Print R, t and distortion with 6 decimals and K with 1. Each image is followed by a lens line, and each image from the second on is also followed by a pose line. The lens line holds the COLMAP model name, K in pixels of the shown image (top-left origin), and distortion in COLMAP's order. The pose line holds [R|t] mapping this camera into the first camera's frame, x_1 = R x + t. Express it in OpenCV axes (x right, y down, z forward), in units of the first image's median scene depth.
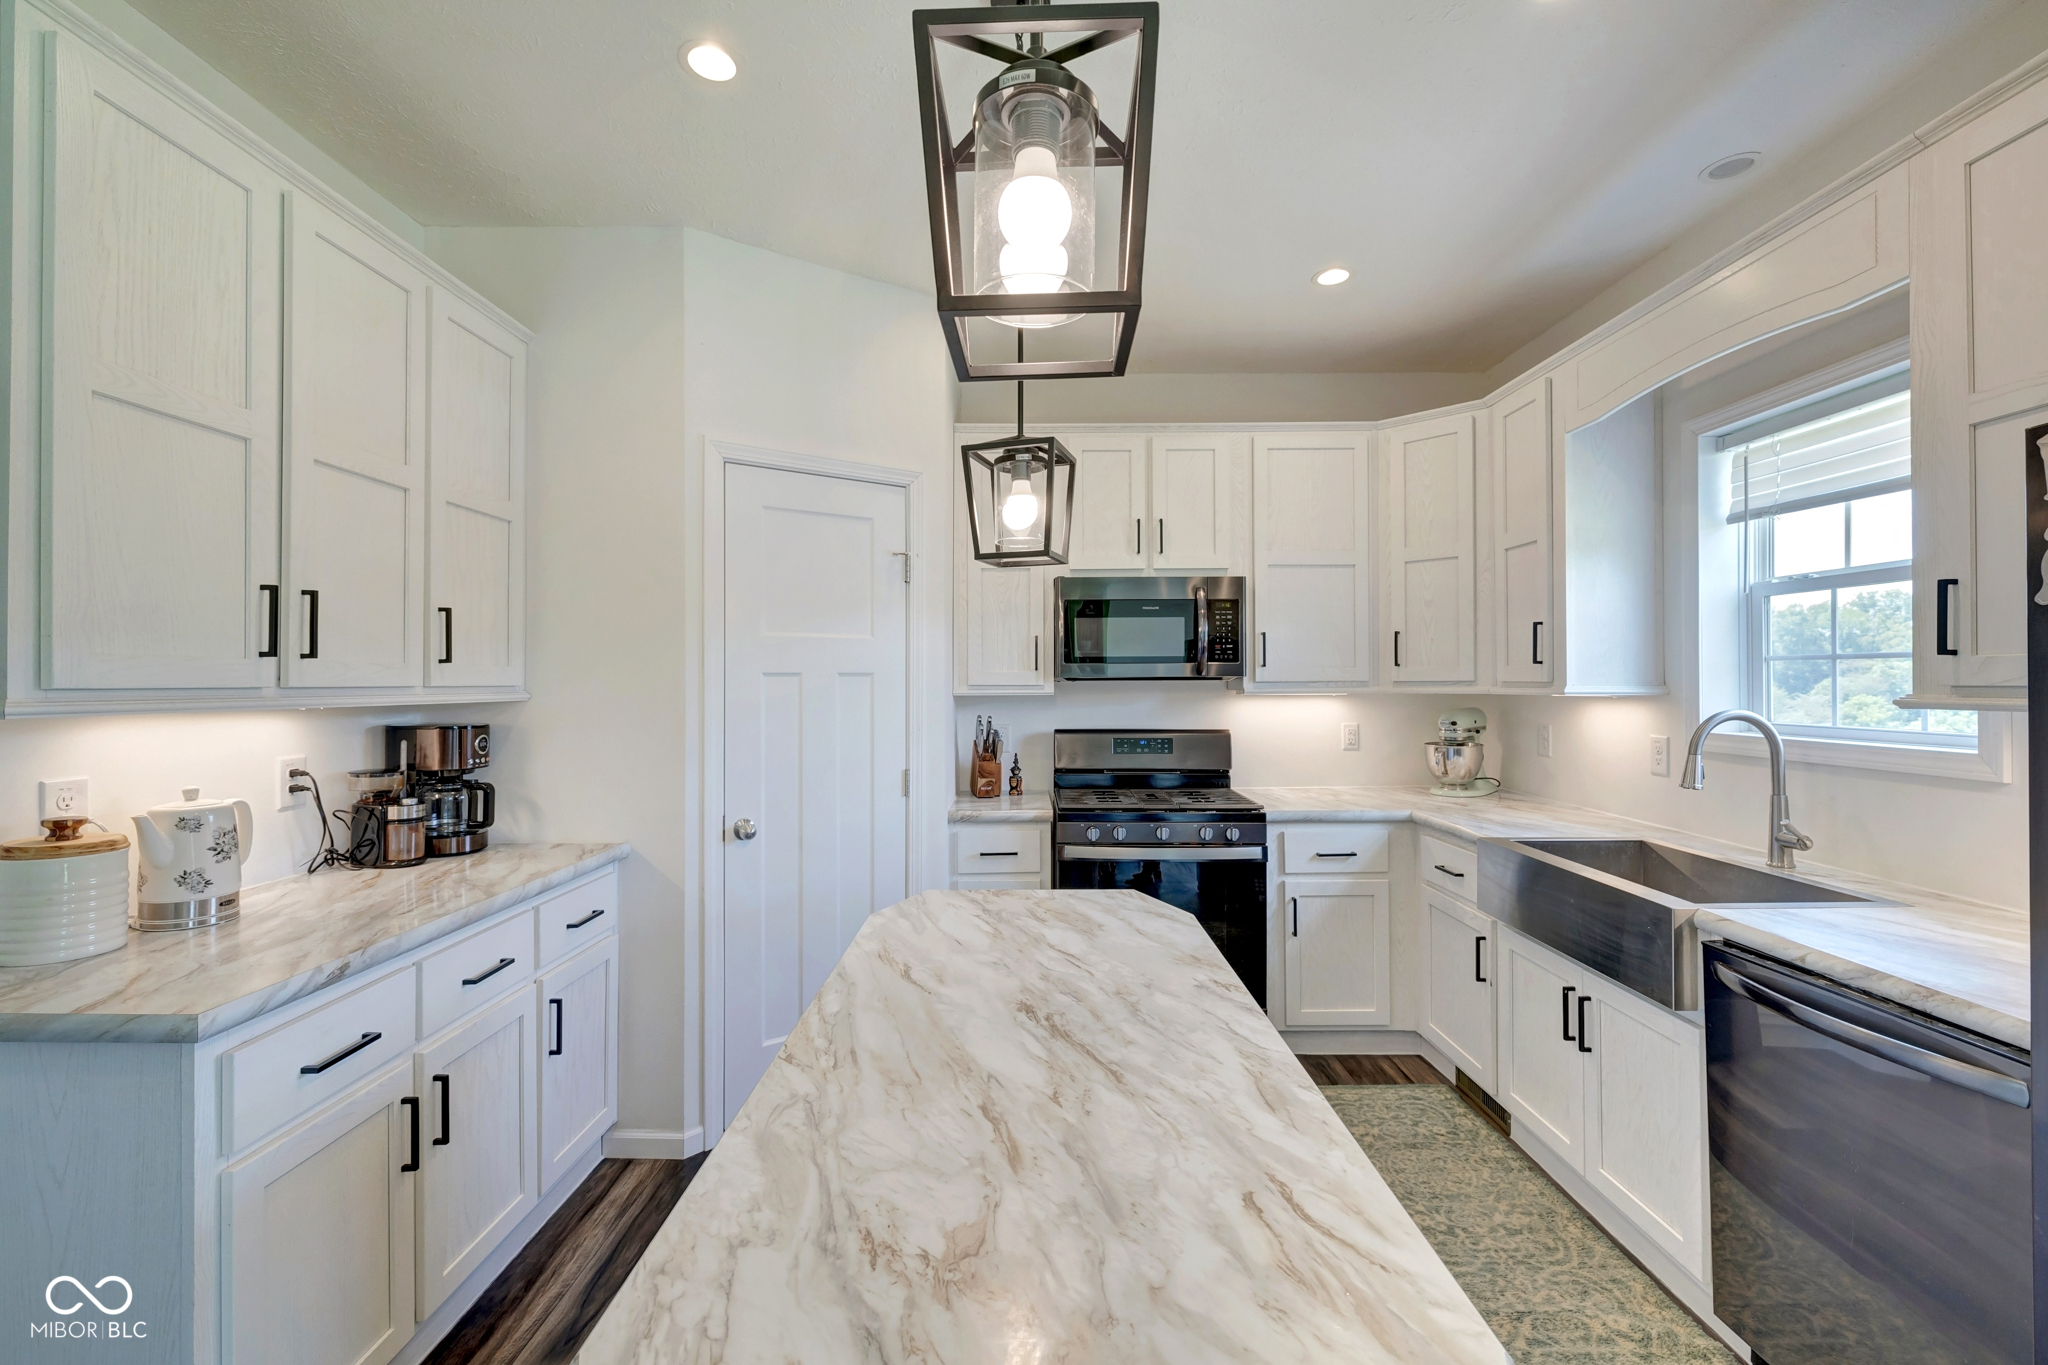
lens RADIAL K [[861.0, 0, 1052.8], [0, 861.0, 677.2], [0, 0, 1]] dist [-0.000460, -0.000453]
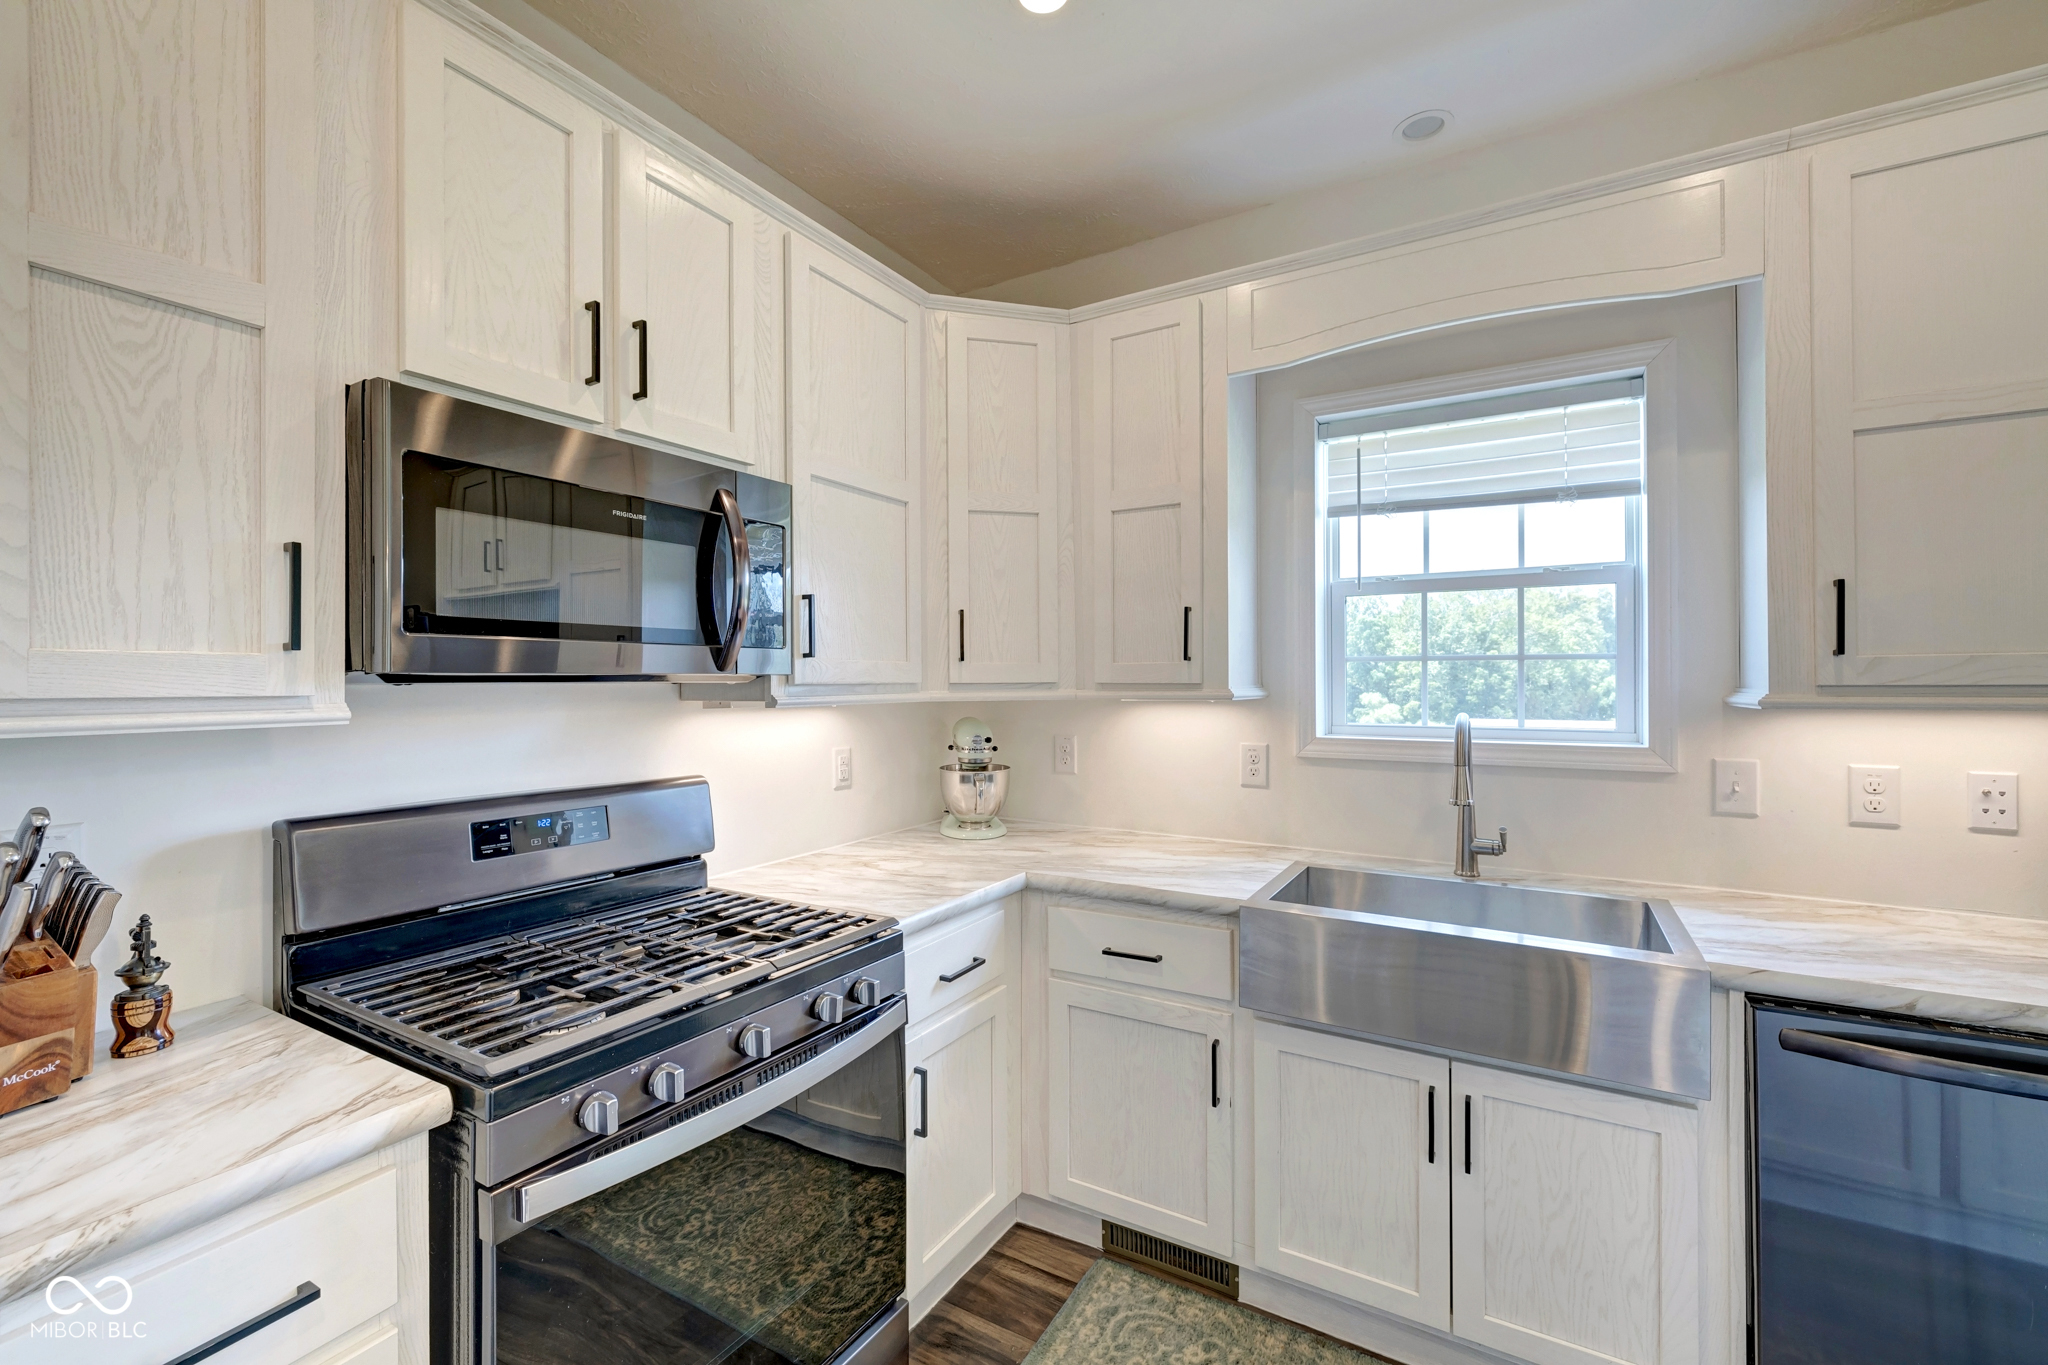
lens RADIAL K [[861.0, 0, 1052.8], [0, 861.0, 677.2], [0, 0, 1]] dist [-0.000460, -0.000453]
pose [[0.526486, 0.003201, 0.850178, -0.169015], [-0.001818, 0.999995, -0.002639, 0.001885], [-0.850182, -0.000156, 0.526489, 0.696011]]
